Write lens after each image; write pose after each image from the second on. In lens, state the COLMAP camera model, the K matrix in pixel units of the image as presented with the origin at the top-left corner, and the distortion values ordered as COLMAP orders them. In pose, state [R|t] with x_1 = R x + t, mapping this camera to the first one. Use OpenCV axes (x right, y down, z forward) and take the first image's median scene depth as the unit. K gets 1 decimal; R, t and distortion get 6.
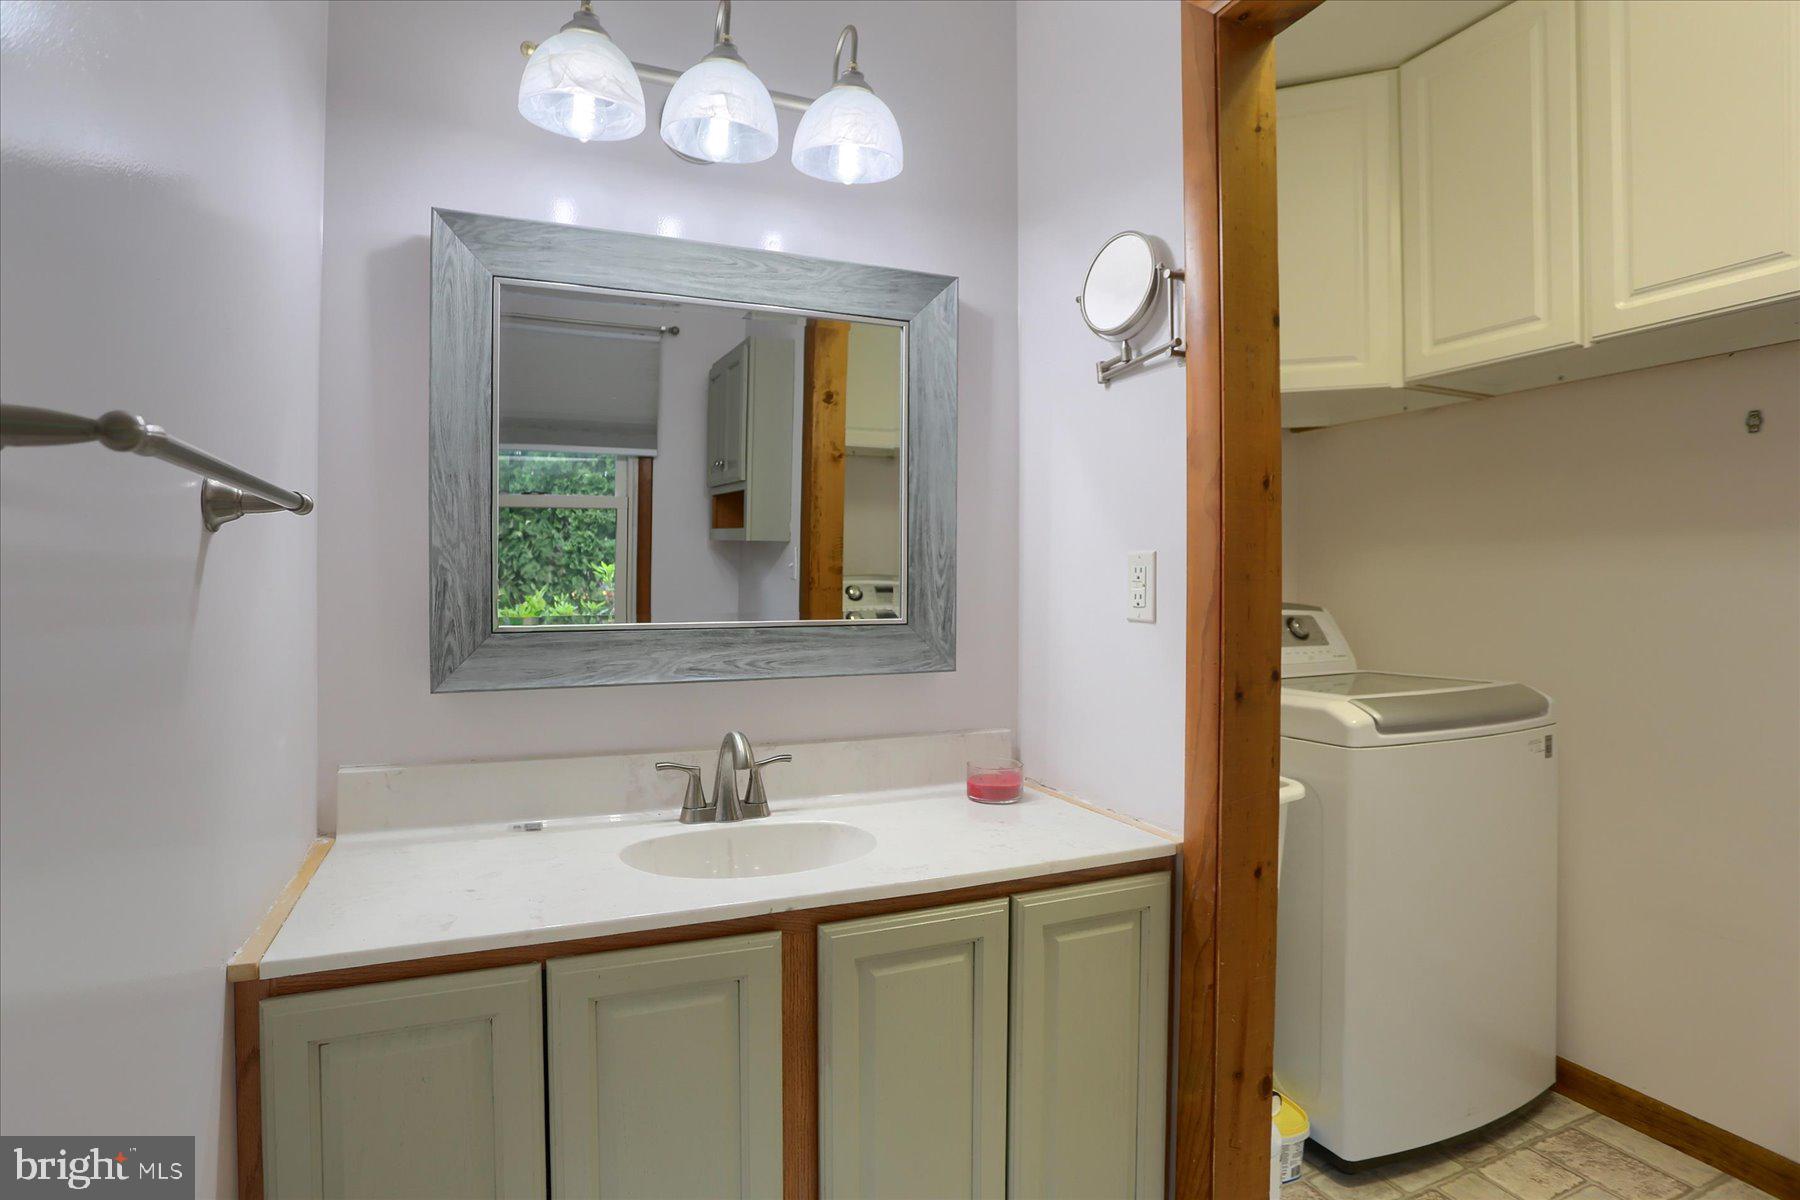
lens RADIAL K [[907.7, 0, 875.1], [0, 907.7, 579.8], [0, 0, 1]] dist [-0.076778, 0.028211]
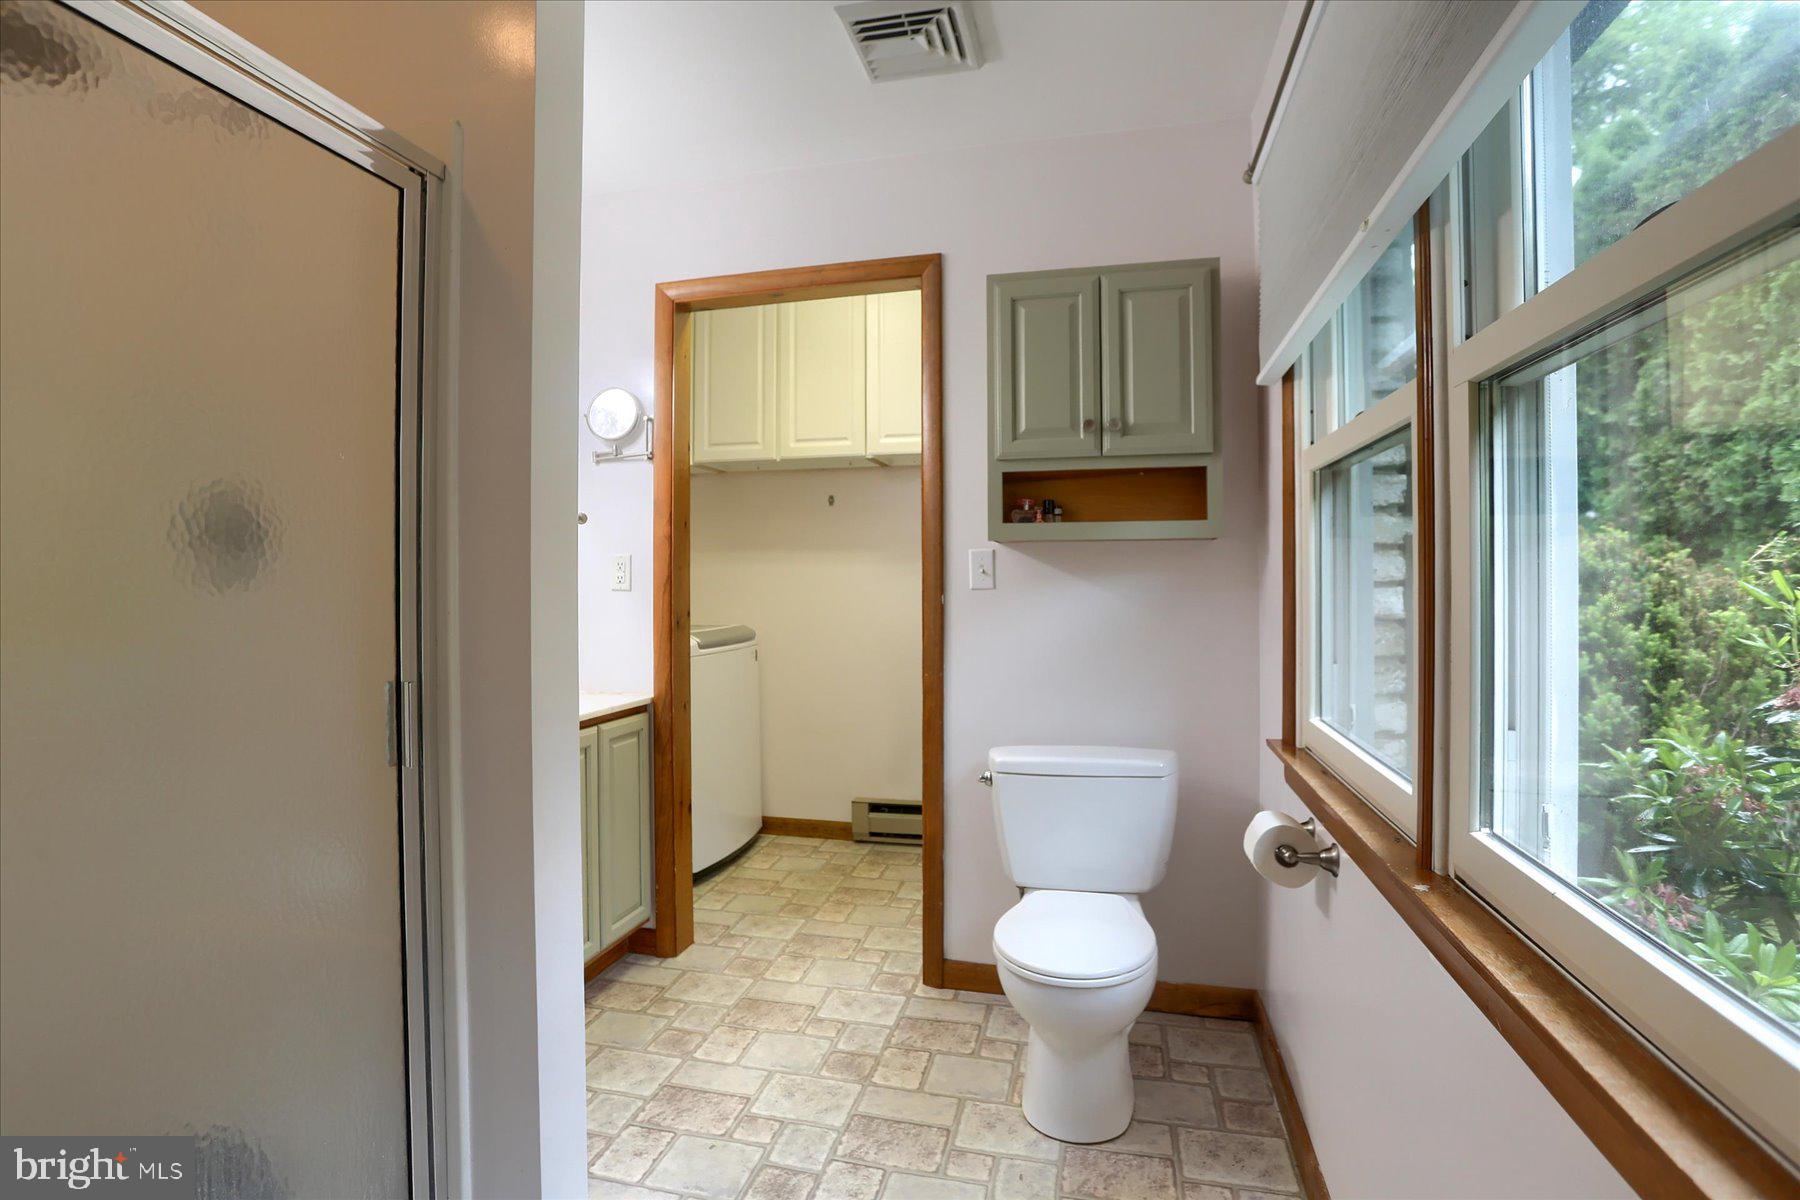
lens RADIAL K [[907.7, 0, 875.1], [0, 907.7, 579.8], [0, 0, 1]] dist [-0.076778, 0.028211]
pose [[0.611836, -0.003802, 0.790975, -0.919306], [0.005656, 0.999984, 0.000432, 0.025898], [-0.790964, 0.004209, 0.611848, -0.629340]]
